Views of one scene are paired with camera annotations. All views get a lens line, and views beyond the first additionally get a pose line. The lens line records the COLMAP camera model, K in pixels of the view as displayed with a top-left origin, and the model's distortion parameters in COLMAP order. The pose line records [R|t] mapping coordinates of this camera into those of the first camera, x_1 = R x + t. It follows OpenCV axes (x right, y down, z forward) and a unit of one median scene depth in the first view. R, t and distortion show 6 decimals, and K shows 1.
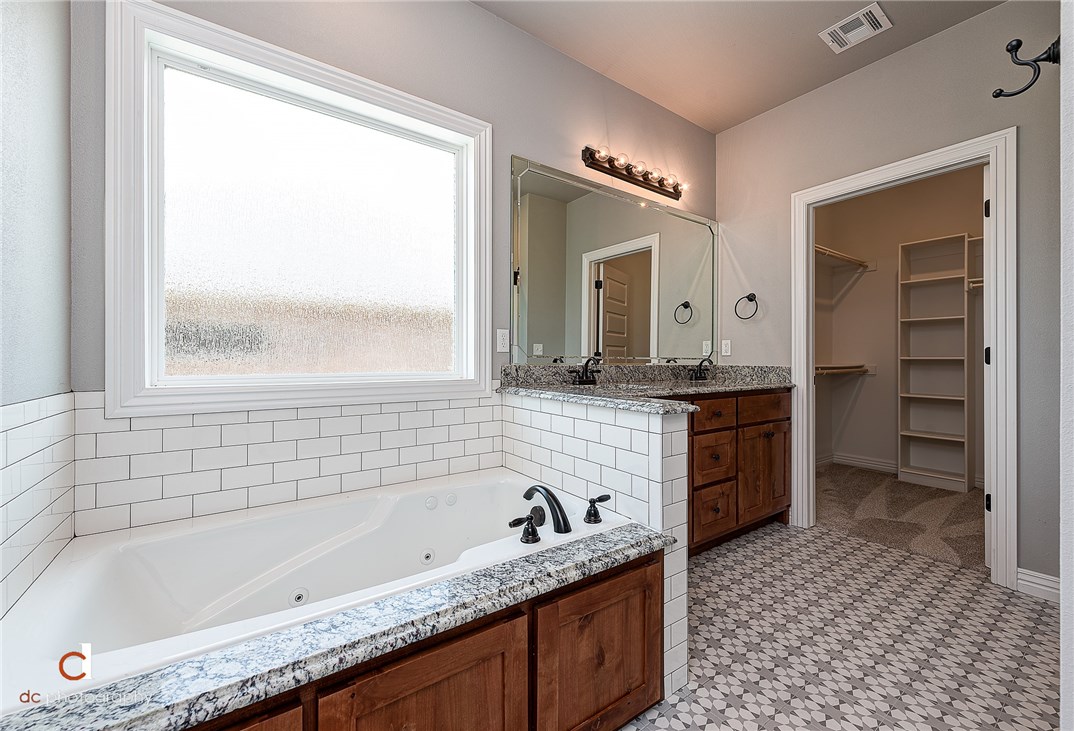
lens RADIAL K [[427.0, 0, 537.0], [0, 427.0, 365.5], [0, 0, 1]] dist [-0.000219, -0.000002]
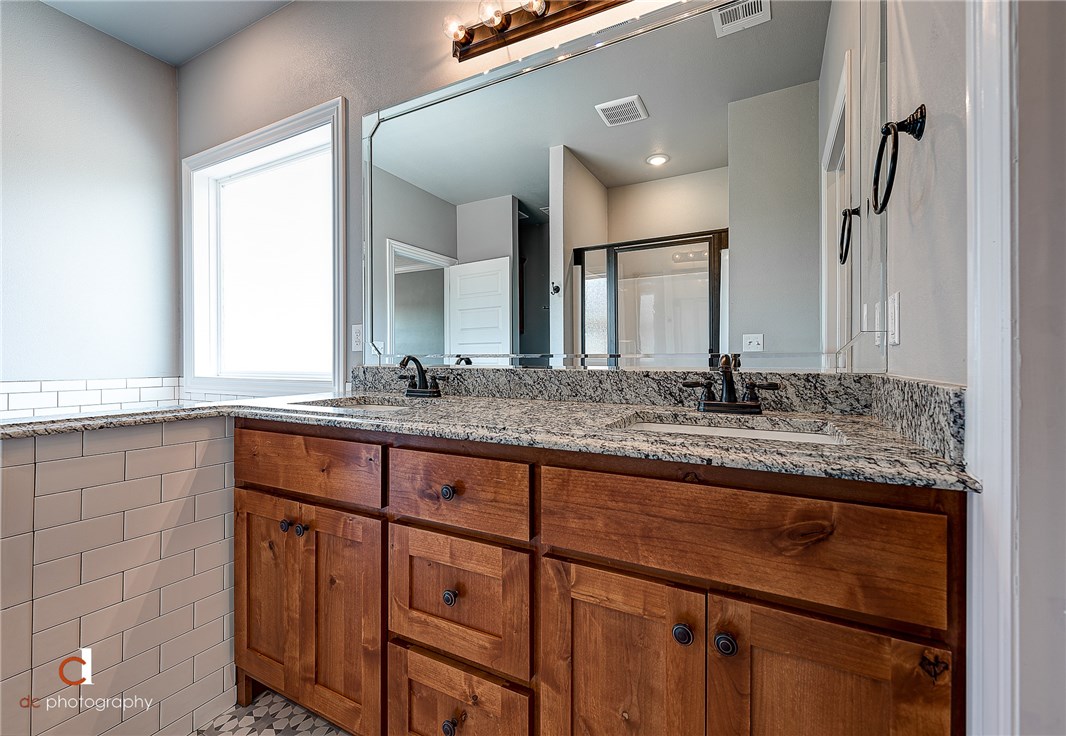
lens RADIAL K [[447.2, 0, 532.3], [0, 447.2, 367.3], [0, 0, 1]] dist [0.000377, -0.000022]
pose [[0.431685, 0.009460, -0.901975, 0.804150], [-0.009572, 0.999937, 0.005906, -0.006677], [0.901974, 0.006084, 0.431749, 0.846524]]
